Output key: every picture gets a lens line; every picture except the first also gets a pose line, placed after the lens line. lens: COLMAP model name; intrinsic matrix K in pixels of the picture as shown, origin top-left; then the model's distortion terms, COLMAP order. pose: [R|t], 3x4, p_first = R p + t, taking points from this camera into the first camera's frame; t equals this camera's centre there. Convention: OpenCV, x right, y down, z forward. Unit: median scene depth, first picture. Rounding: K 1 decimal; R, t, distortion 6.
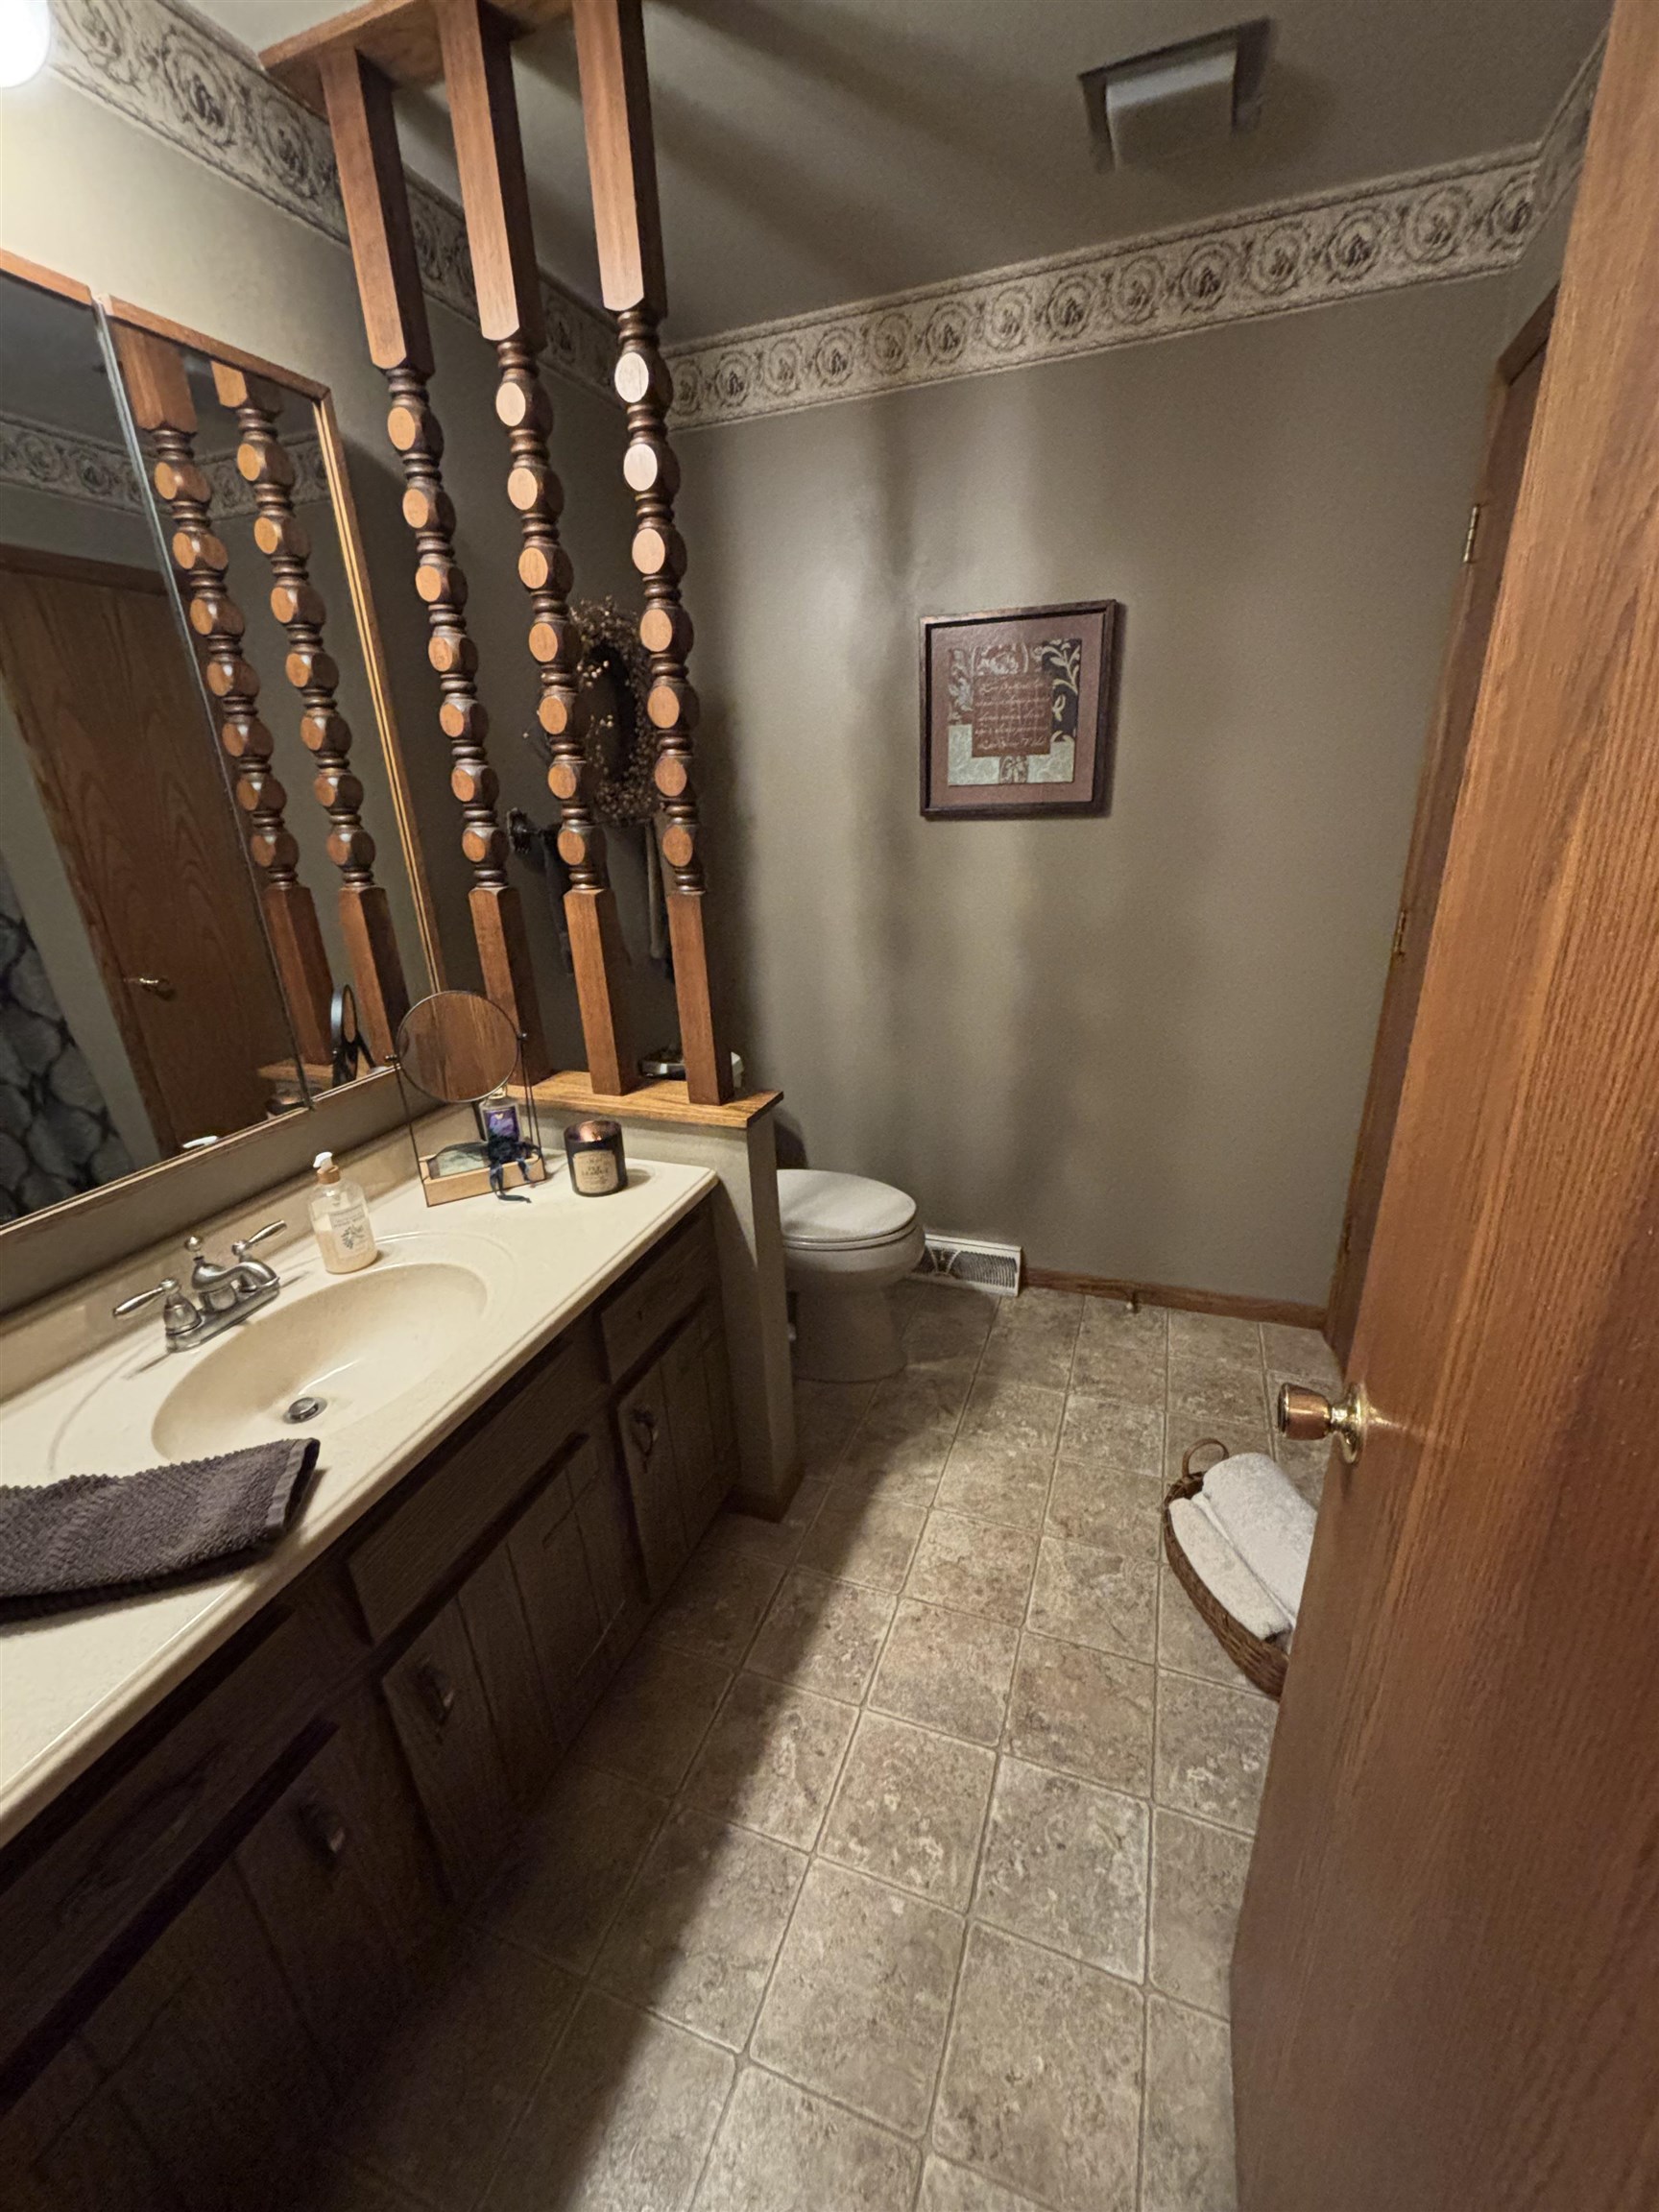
lens RADIAL K [[889.7, 0, 831.3], [0, 889.7, 1105.3], [0, 0, 1]] dist [0.002859, -0.000606]
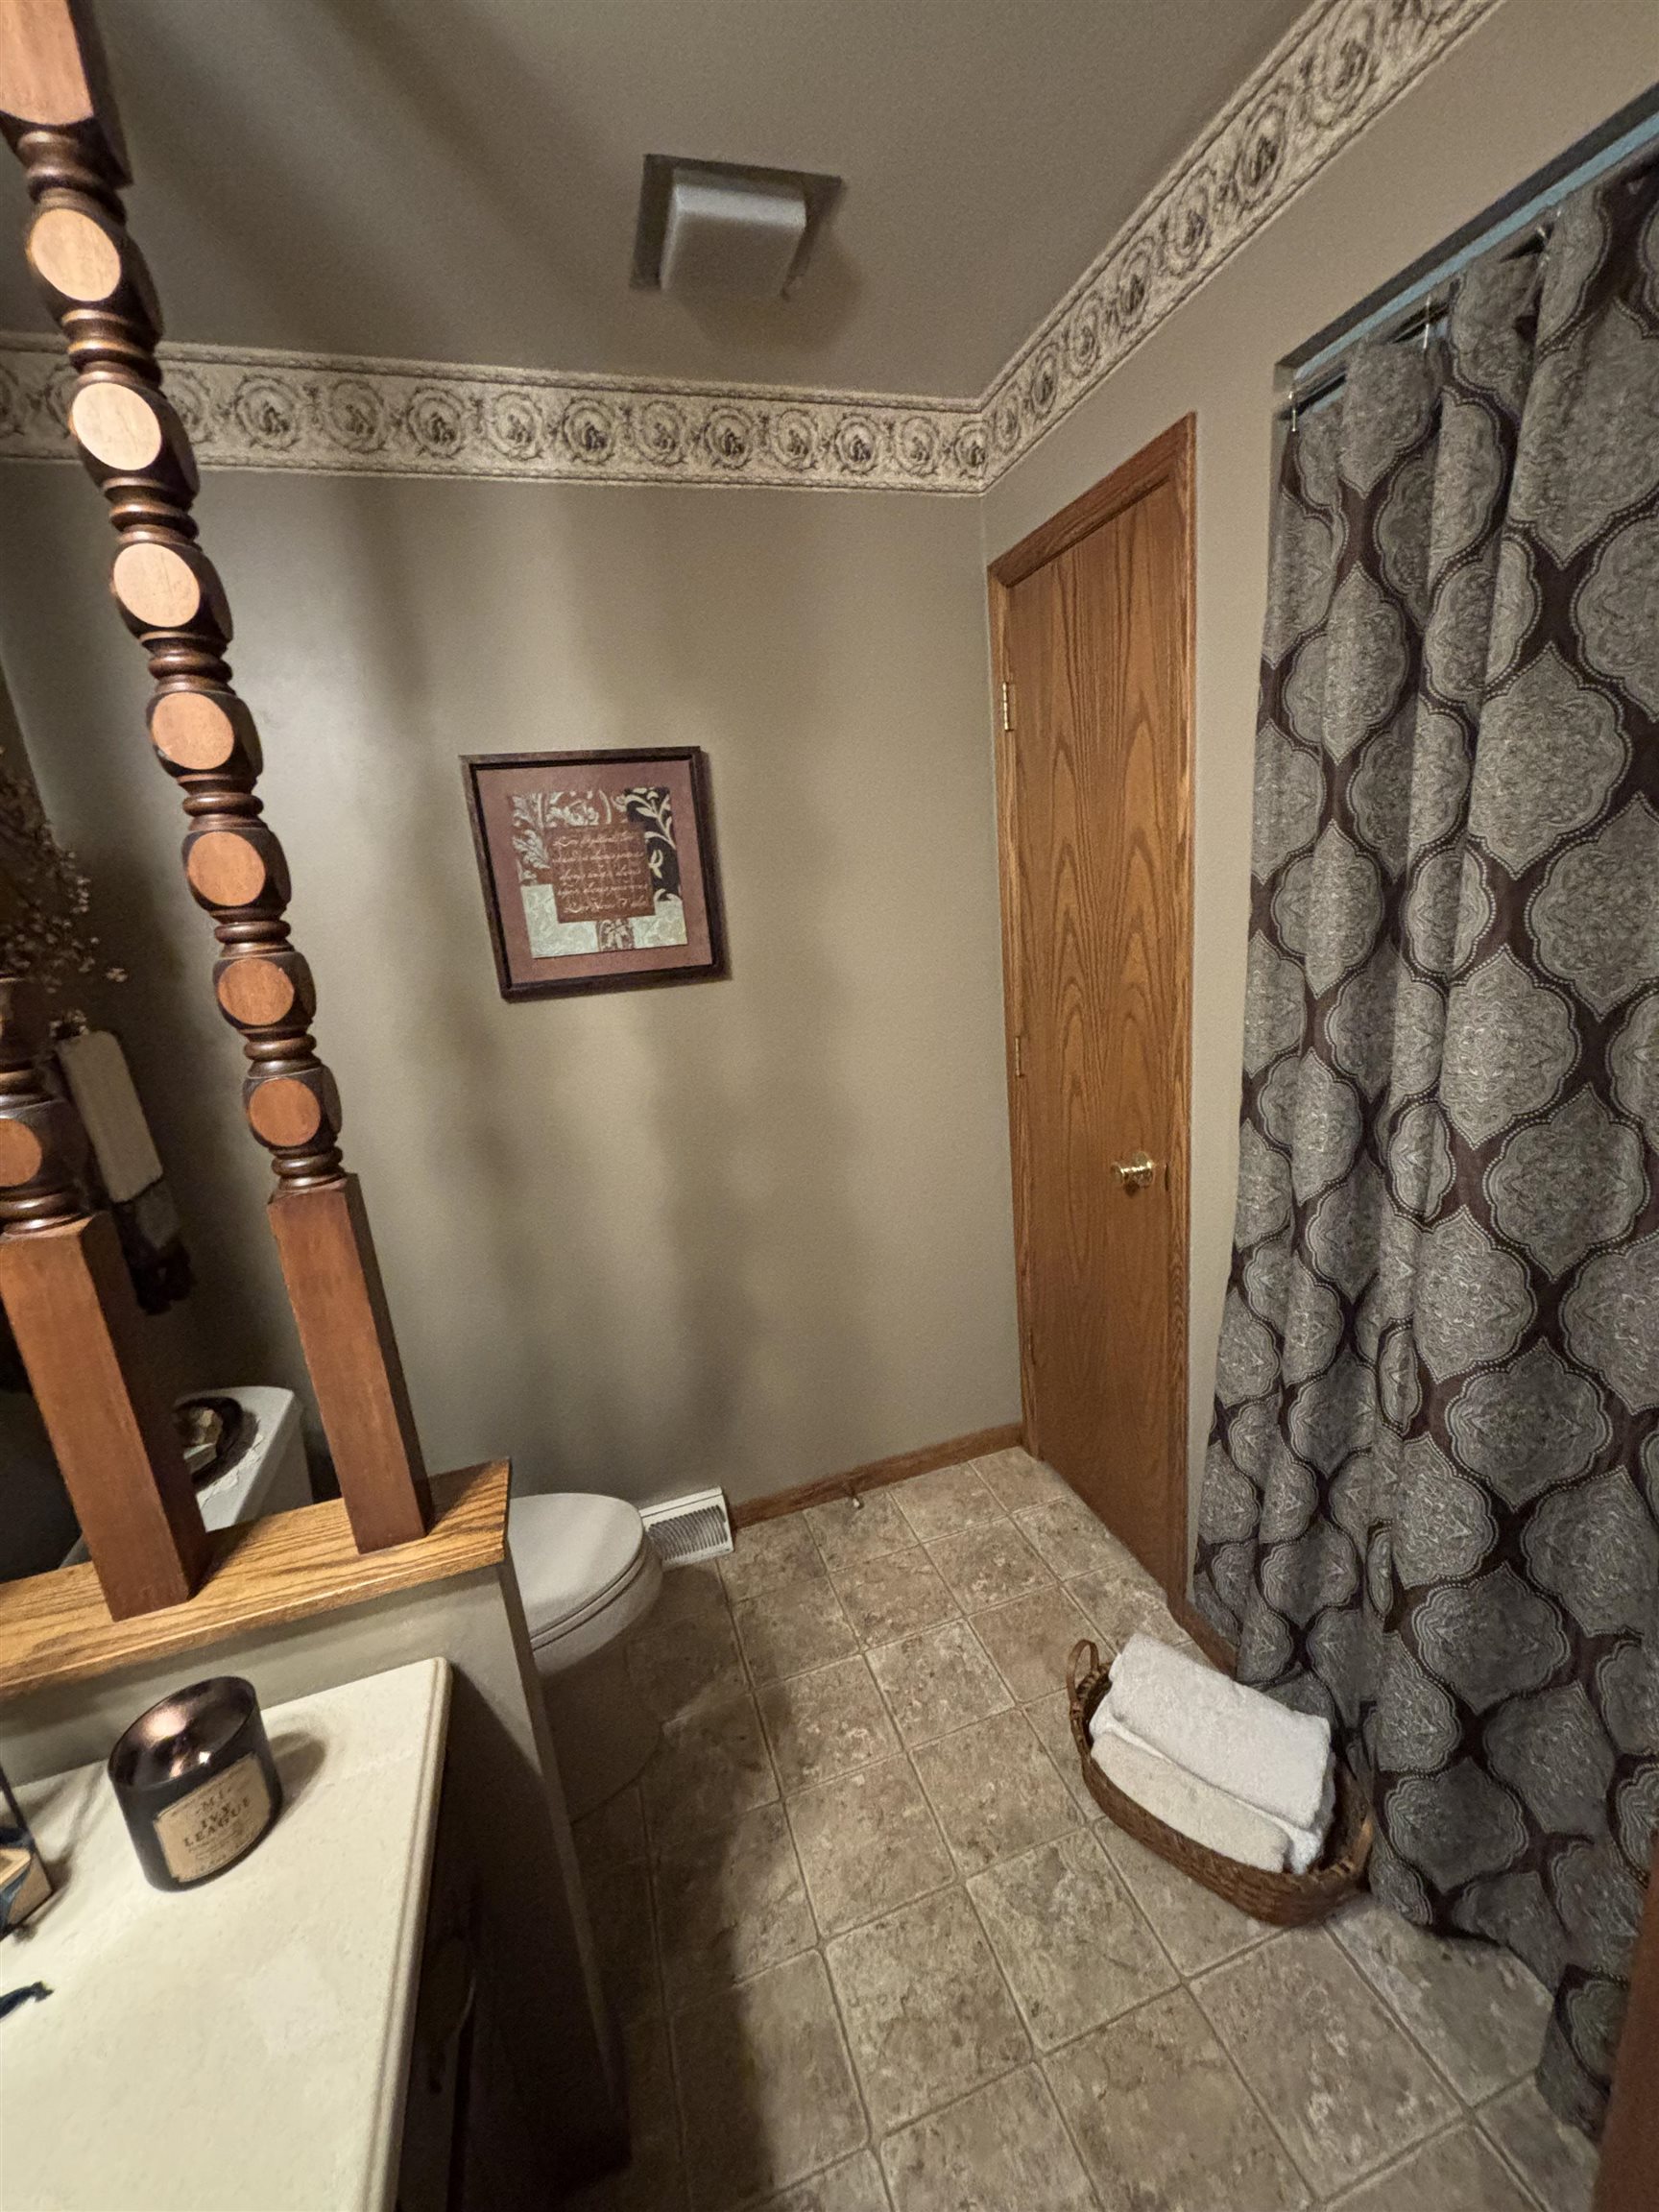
lens RADIAL K [[889.7, 0, 831.8], [0, 889.7, 1106.3], [0, 0, 1]] dist [0.002859, -0.000606]
pose [[0.783864, -0.179815, 0.594326, -0.169941], [0.270412, 0.960476, -0.066055, -0.124423], [-0.558958, 0.212491, 0.801507, 0.280917]]
